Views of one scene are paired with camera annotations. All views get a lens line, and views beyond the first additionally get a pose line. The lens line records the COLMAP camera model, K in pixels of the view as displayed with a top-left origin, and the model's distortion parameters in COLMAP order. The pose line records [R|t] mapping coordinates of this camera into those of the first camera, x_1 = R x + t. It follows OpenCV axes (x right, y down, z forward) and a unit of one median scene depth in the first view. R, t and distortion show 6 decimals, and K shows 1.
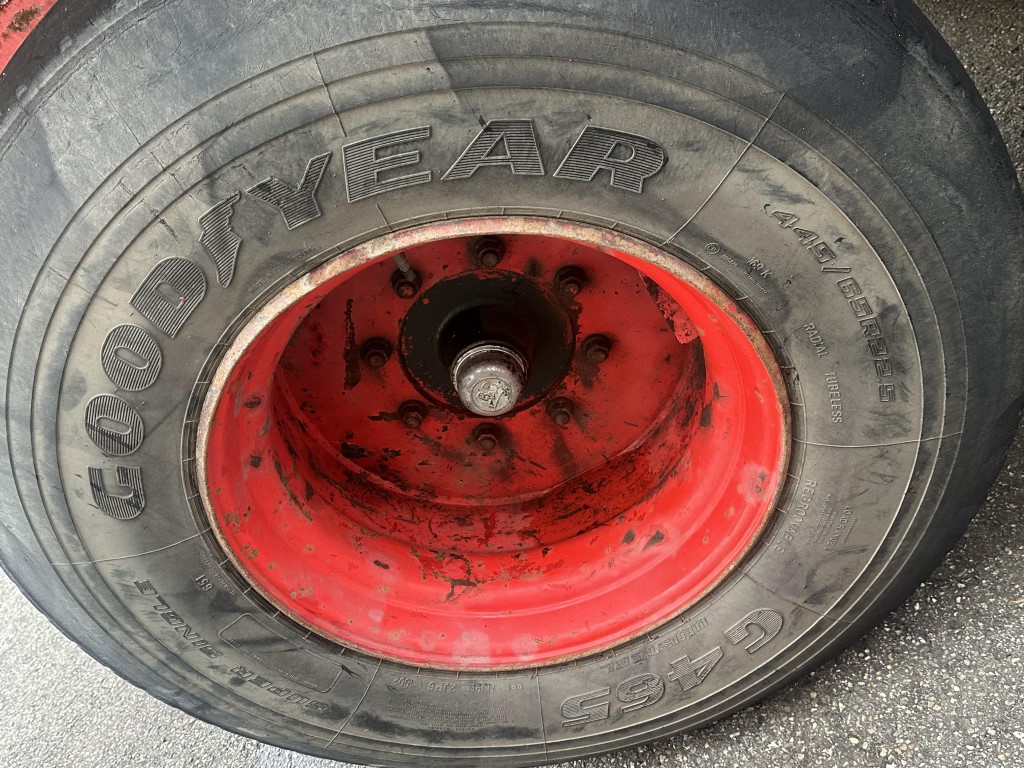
lens RADIAL K [[934.9, 0, 512.0], [0, 934.9, 384.0], [0, 0, 1]] dist [0.132763, -0.257943]
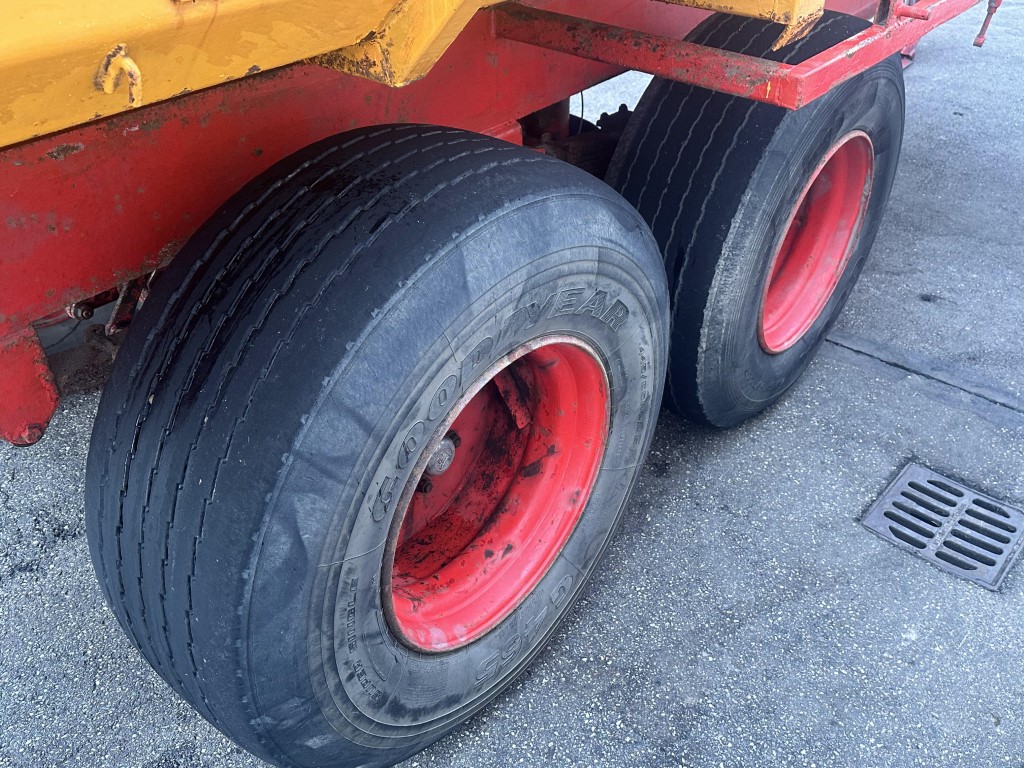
lens RADIAL K [[954.3, 0, 512.0], [0, 954.3, 384.0], [0, 0, 1]] dist [0.262301, -0.604443]
pose [[0.574188, 0.074710, 0.815307, -1.757975], [0.161625, 0.965887, -0.202334, 0.319648], [-0.802611, 0.247952, 0.542526, -0.000086]]
